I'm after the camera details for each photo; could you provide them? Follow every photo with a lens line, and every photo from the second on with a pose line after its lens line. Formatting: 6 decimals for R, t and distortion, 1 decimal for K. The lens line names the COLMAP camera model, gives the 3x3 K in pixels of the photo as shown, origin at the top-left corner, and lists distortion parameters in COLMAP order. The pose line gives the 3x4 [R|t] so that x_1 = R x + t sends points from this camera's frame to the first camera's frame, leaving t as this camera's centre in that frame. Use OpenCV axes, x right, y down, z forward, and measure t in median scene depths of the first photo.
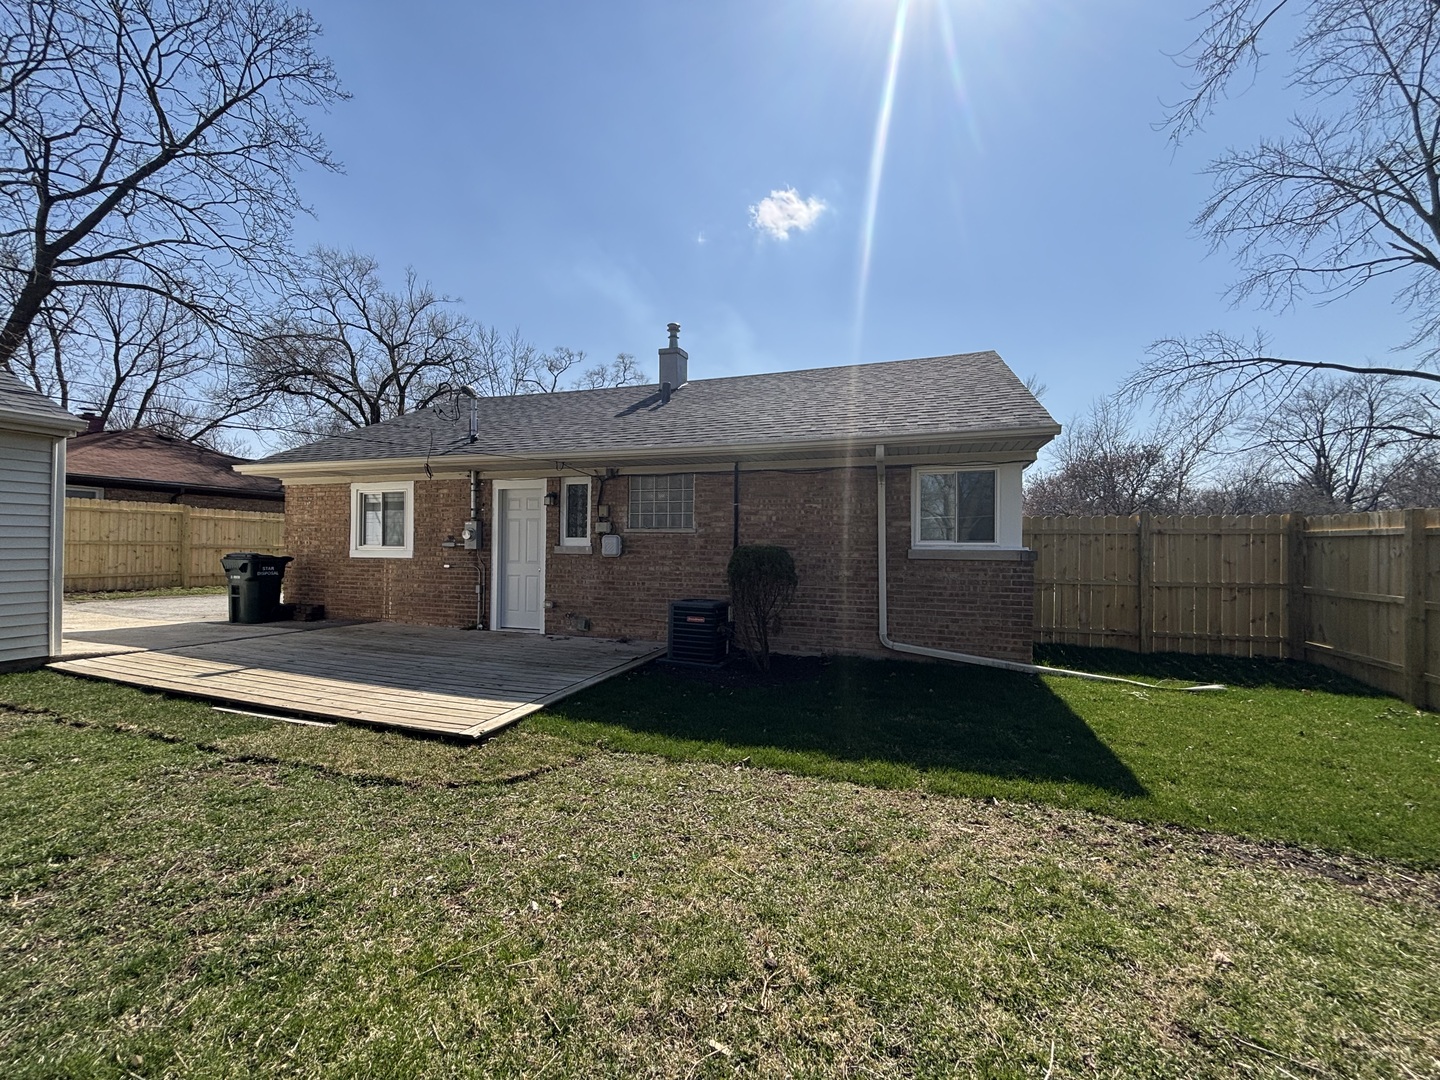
lens RADIAL K [[582.2, 0, 716.4], [0, 582.2, 540.7], [0, 0, 1]] dist [0.000170, 0.000162]
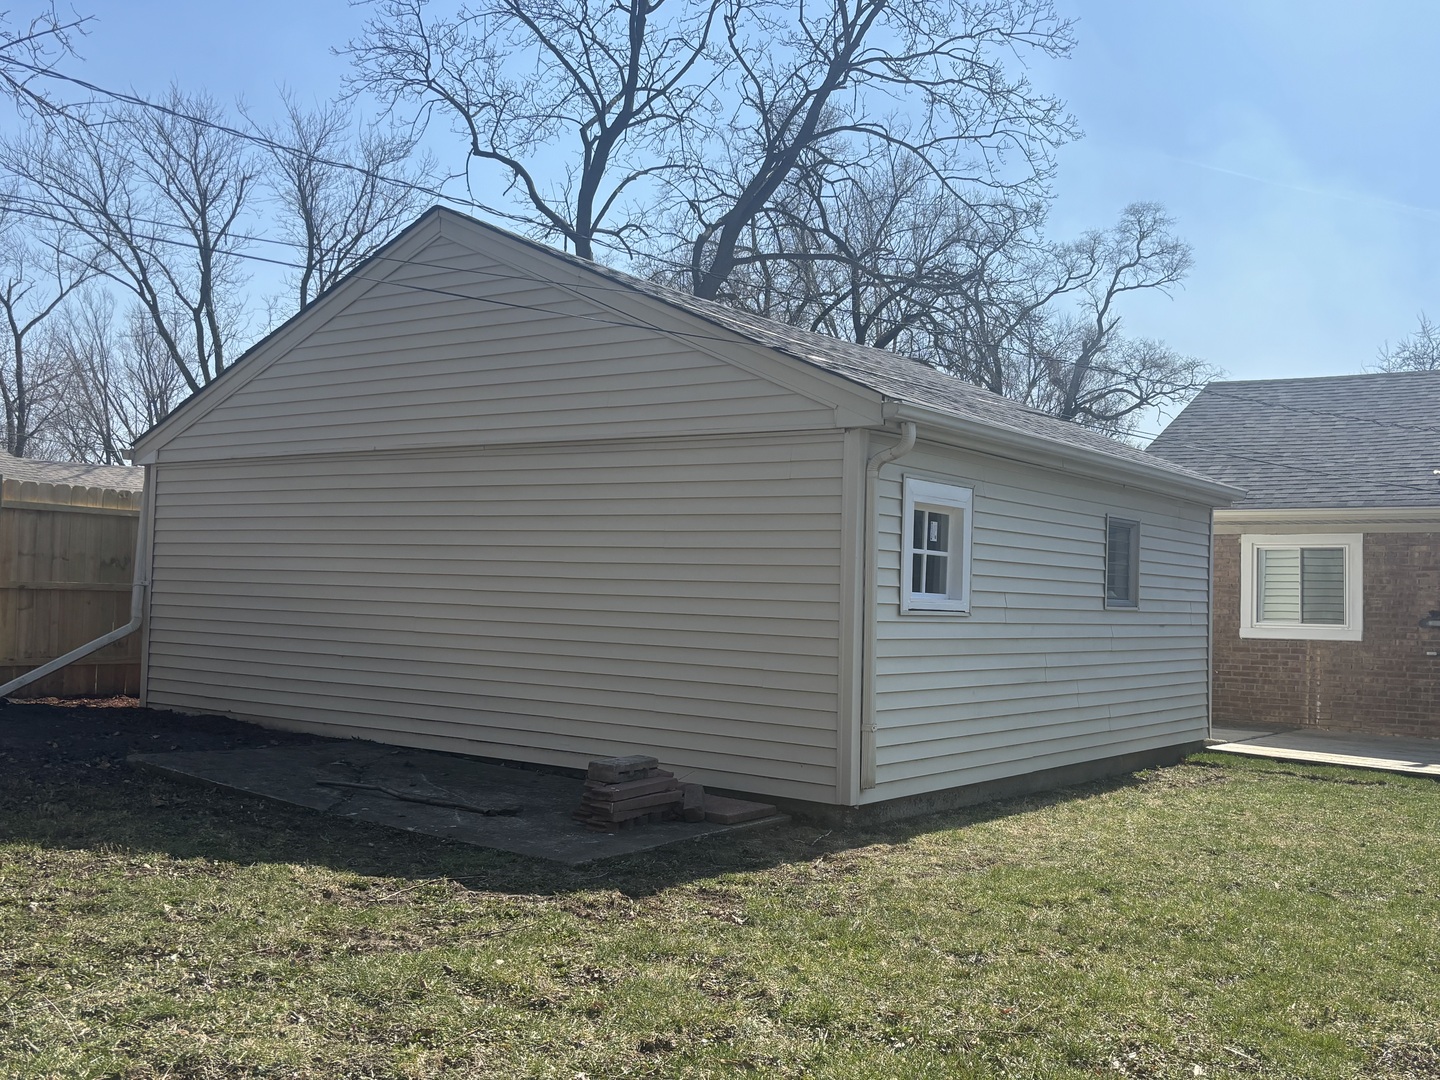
lens RADIAL K [[1425.8, 0, 718.7], [0, 1425.8, 560.4], [0, 0, 1]] dist [0.031745, -0.006113]
pose [[0.953485, 0.002869, -0.301427, -0.749356], [-0.011699, 0.999554, -0.027492, -0.011279], [0.301214, 0.029739, 0.953093, -0.924791]]
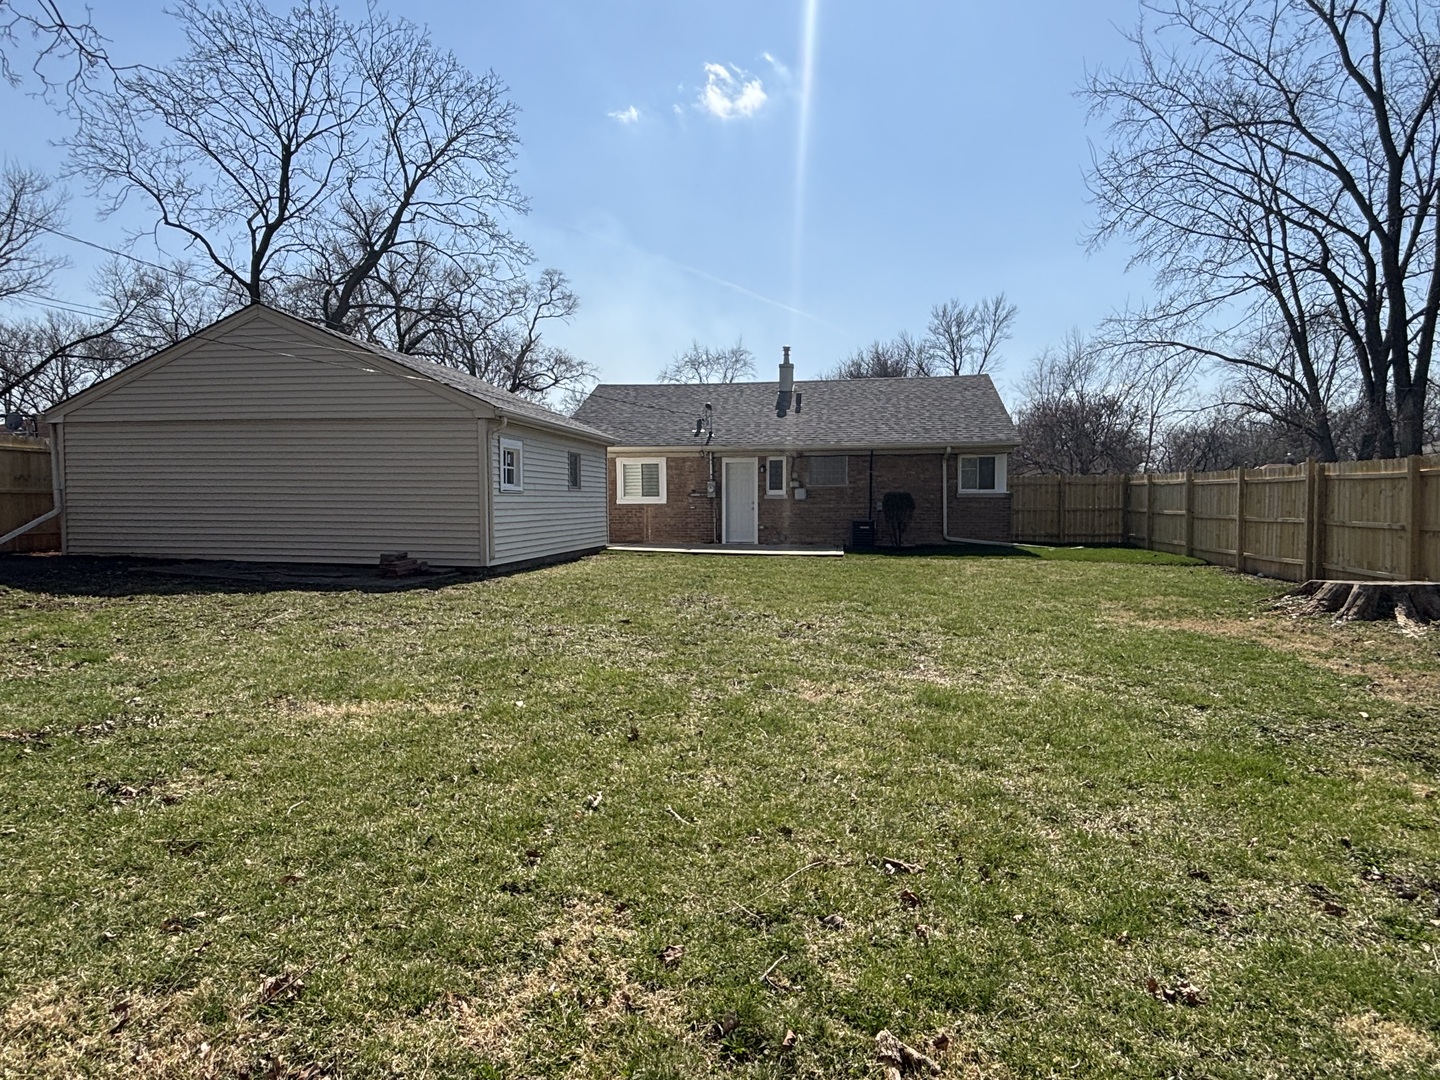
lens RADIAL K [[840.2, 0, 720.0], [0, 840.2, 540.0], [0, 0, 1]] dist [0.007073, -0.002995]
pose [[0.984251, -0.022535, 0.175334, -0.801666], [0.012979, 0.998377, 0.055460, 0.002768], [-0.176299, -0.052311, 0.982946, -1.412947]]
